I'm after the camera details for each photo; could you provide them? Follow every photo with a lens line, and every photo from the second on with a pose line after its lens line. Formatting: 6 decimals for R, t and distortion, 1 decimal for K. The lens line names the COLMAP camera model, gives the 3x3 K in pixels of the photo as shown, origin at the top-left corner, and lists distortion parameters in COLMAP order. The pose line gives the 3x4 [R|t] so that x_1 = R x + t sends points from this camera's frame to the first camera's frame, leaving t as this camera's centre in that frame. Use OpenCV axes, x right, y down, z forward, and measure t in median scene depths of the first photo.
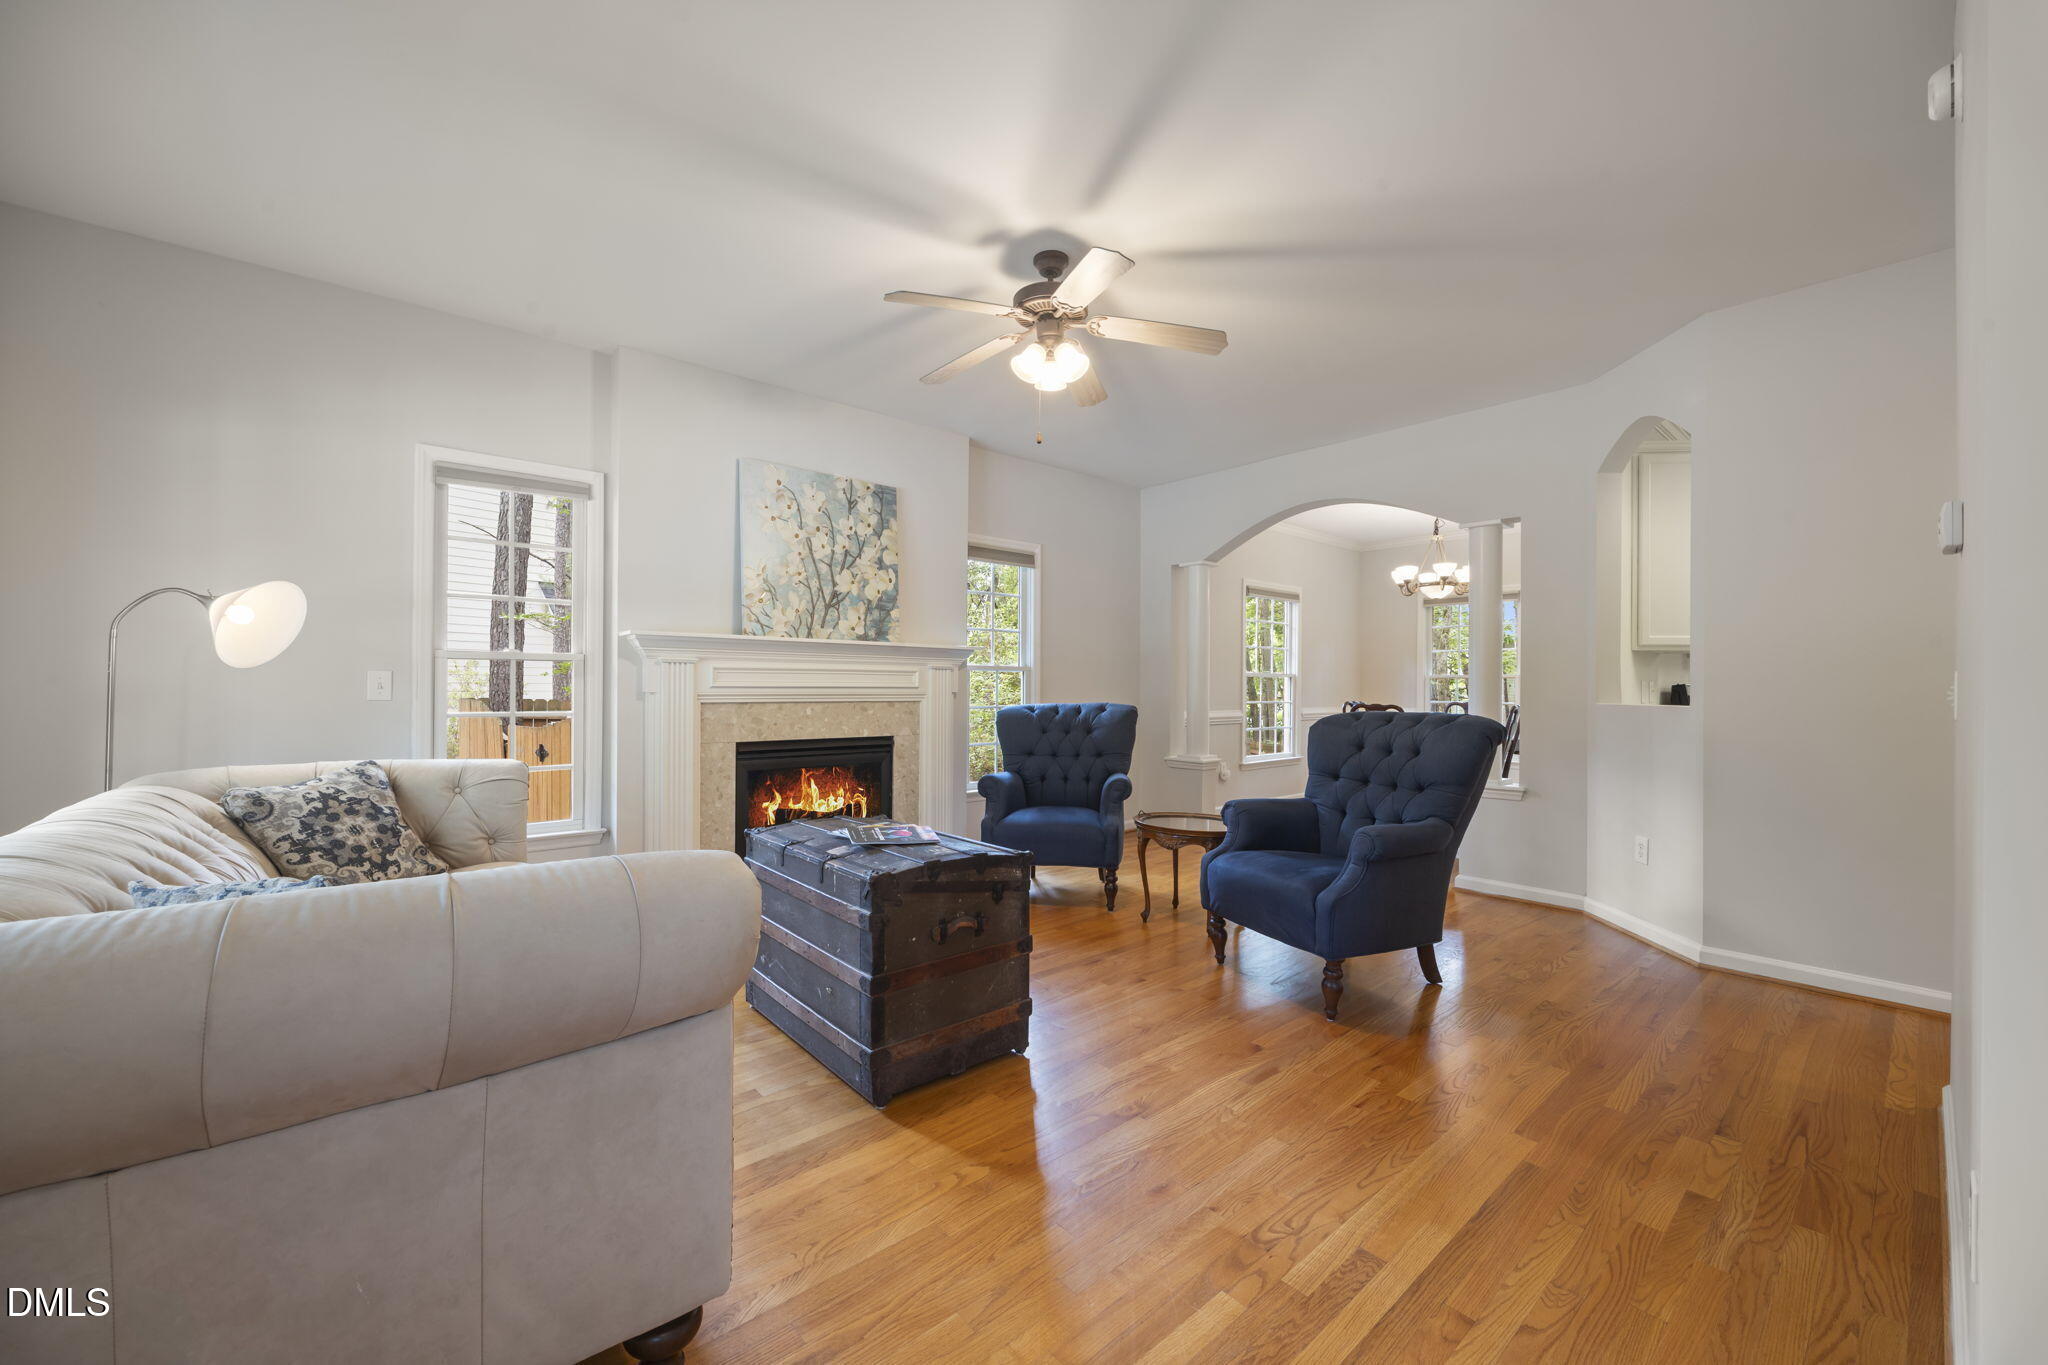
lens RADIAL K [[806.4, 0, 1024.0], [0, 806.4, 682.5], [0, 0, 1]] dist [-0.001495, -0.000102]
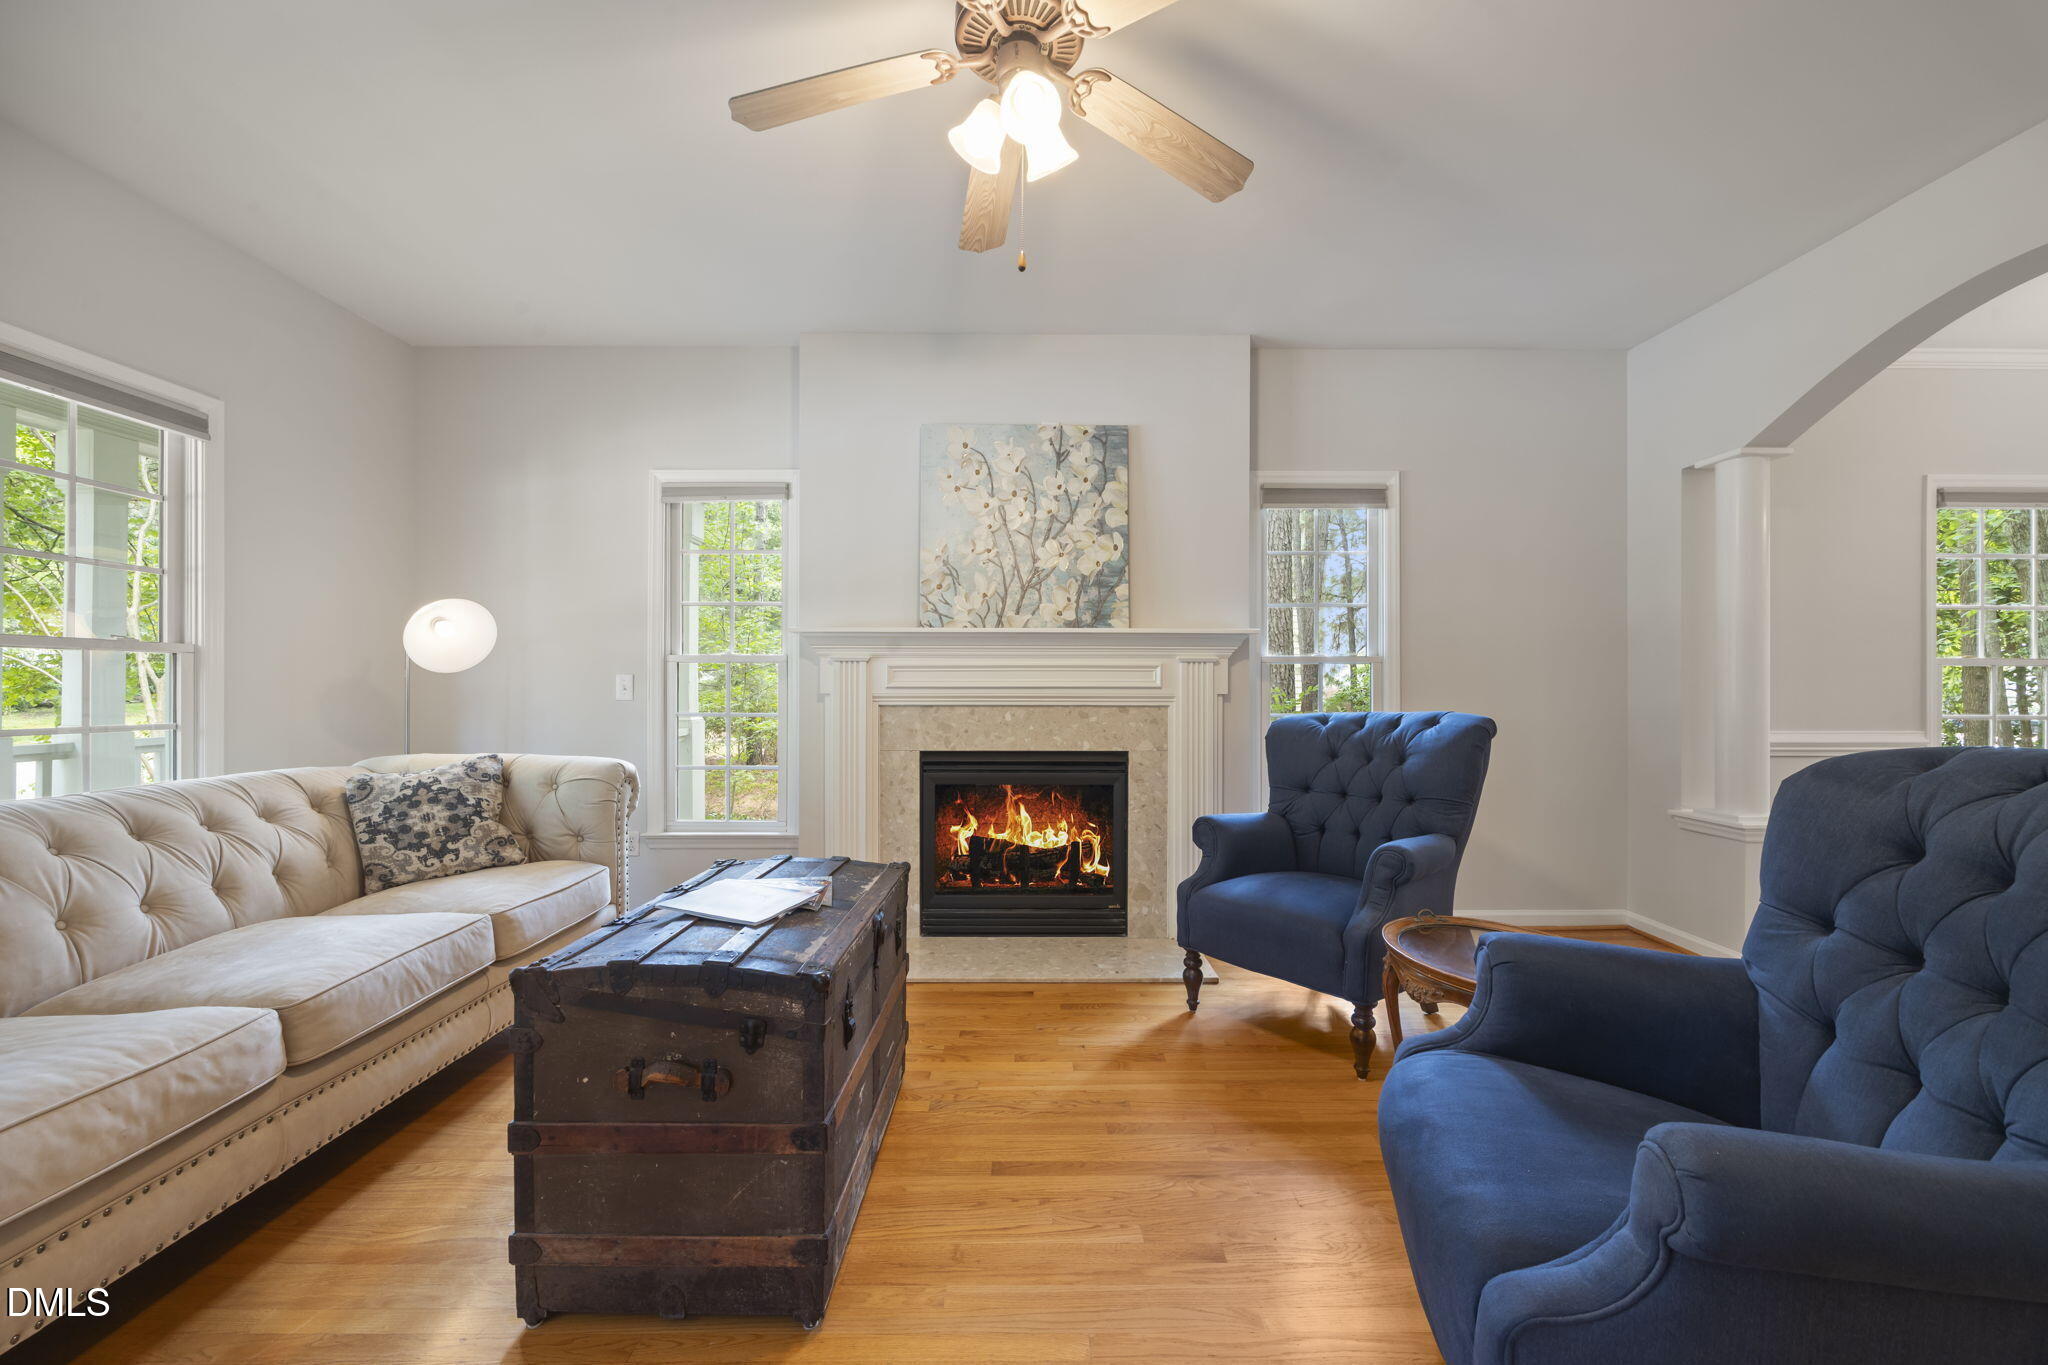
lens RADIAL K [[806.4, 0, 1024.0], [0, 806.4, 682.5], [0, 0, 1]] dist [-0.001495, -0.000102]
pose [[0.756871, -0.008784, -0.653505, 0.280466], [0.006348, 0.999961, -0.006088, 0.005714], [0.653533, 0.000460, 0.756898, 0.384644]]
